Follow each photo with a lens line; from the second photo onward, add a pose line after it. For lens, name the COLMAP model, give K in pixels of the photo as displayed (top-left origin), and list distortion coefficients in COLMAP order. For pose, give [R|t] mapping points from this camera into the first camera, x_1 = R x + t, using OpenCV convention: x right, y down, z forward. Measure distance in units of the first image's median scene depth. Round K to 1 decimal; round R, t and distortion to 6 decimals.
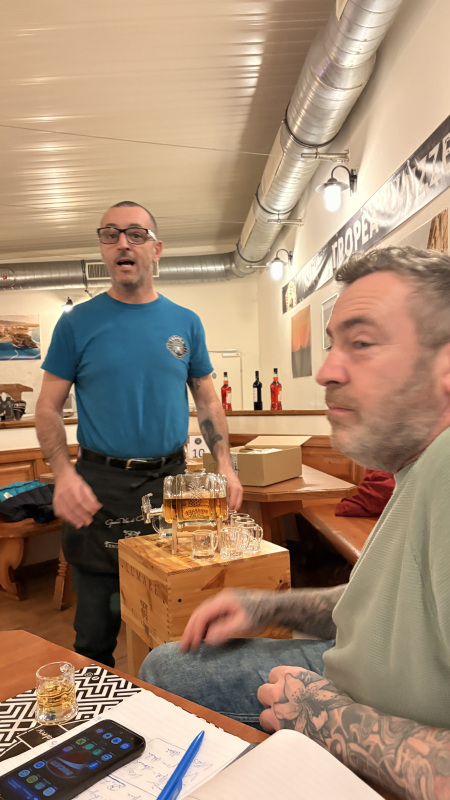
lens RADIAL K [[617.5, 0, 225.0], [0, 617.5, 400.0], [0, 0, 1]] dist [0.092485, -0.177969]
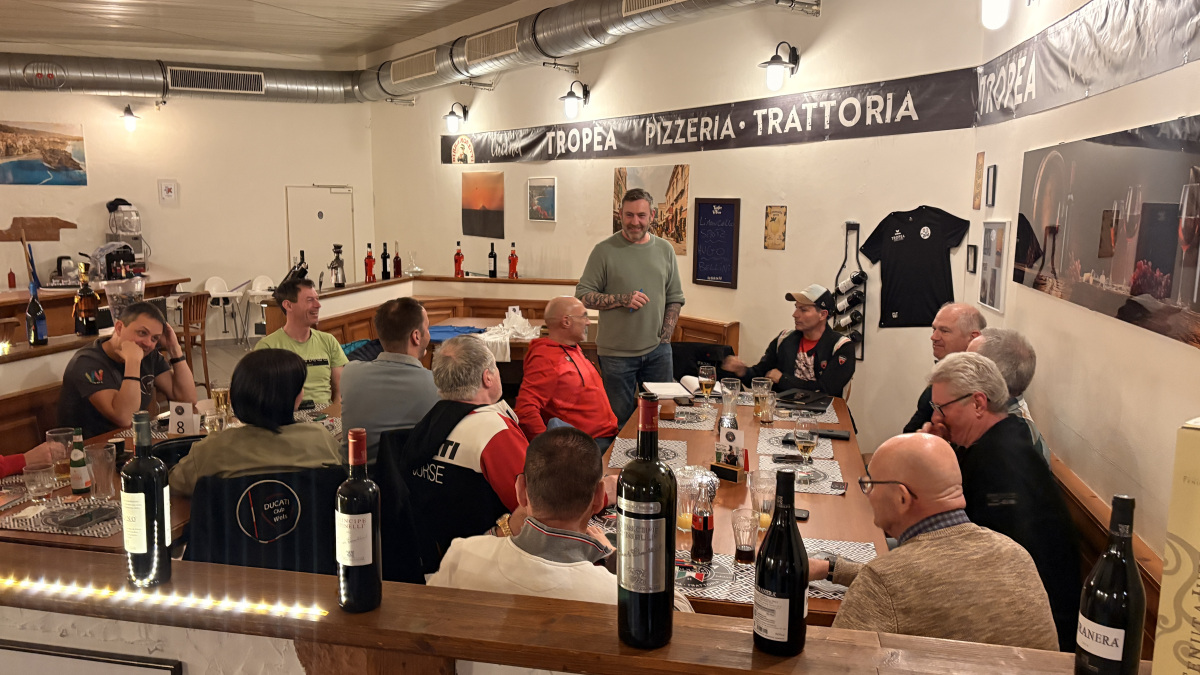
lens RADIAL K [[926.3, 0, 600.0], [0, 926.3, 337.5], [0, 0, 1]] dist [0.092485, -0.177969]
pose [[0.875756, -0.026824, 0.482009, -0.323875], [-0.038436, 0.991411, 0.125007, -0.051566], [-0.481222, -0.128002, 0.867203, -0.324602]]
